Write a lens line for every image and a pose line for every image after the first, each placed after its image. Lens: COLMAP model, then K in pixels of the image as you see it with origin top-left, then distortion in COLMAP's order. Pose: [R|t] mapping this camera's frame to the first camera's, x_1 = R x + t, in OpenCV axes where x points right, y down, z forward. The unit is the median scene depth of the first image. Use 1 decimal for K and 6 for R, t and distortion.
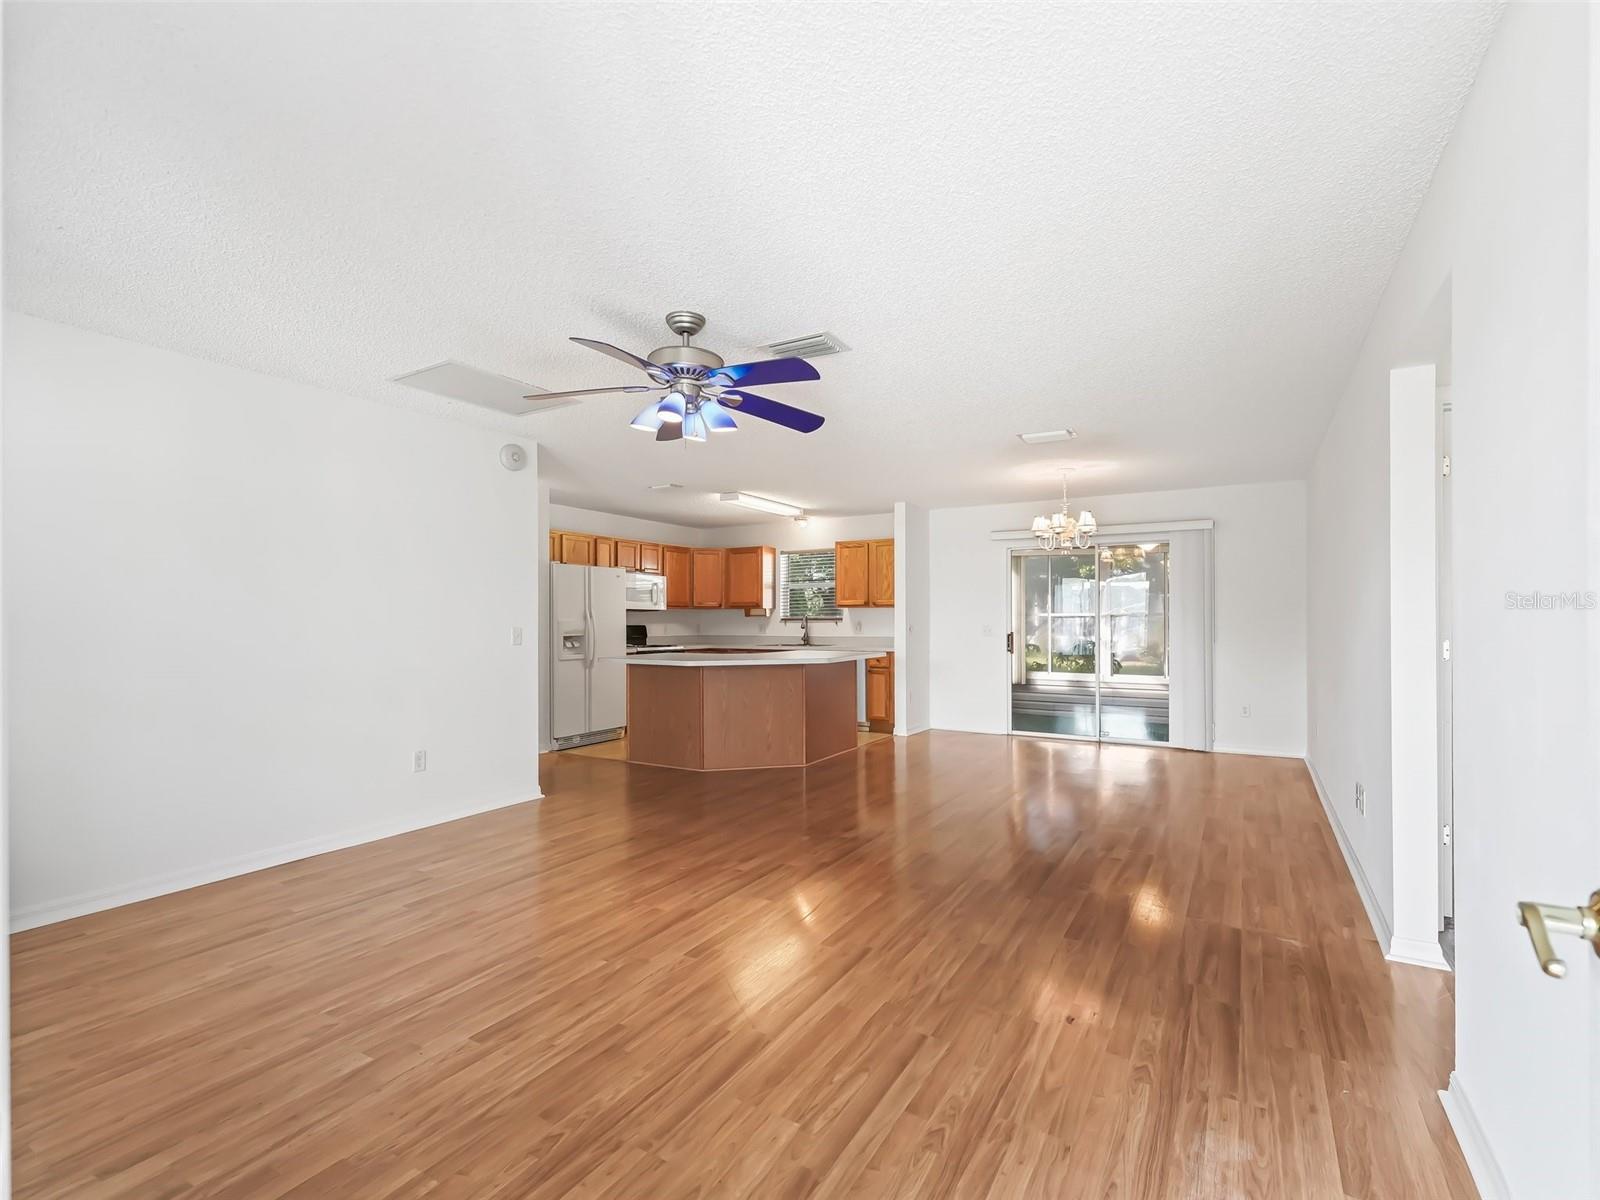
lens RADIAL K [[740.2, 0, 800.0], [0, 740.2, 600.0], [0, 0, 1]] dist [0.003264, 0.000322]
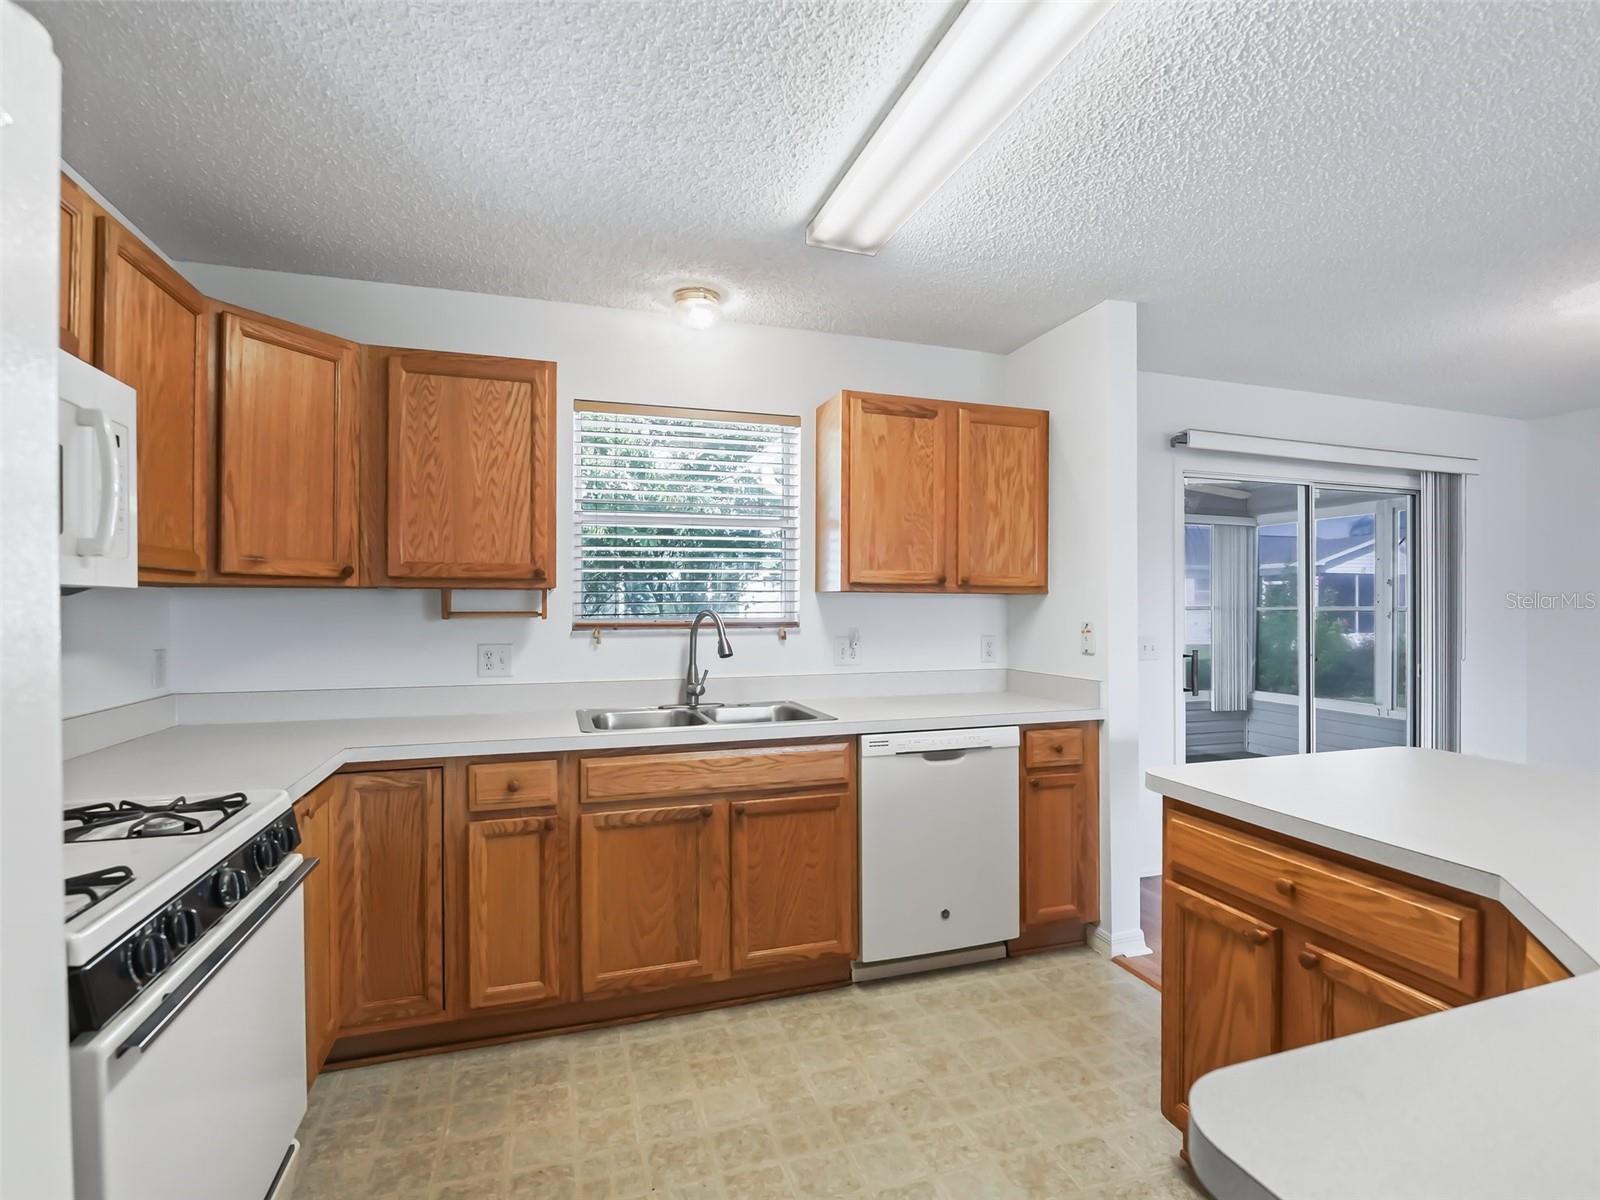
lens RADIAL K [[772.8, 0, 800.0], [0, 772.8, 600.0], [0, 0, 1]] dist [0.002185, 0.000122]
pose [[0.660998, 0.009088, 0.750332, -0.607204], [-0.023553, 0.999685, 0.008641, 0.031347], [-0.750018, -0.023384, 0.661004, 2.165338]]
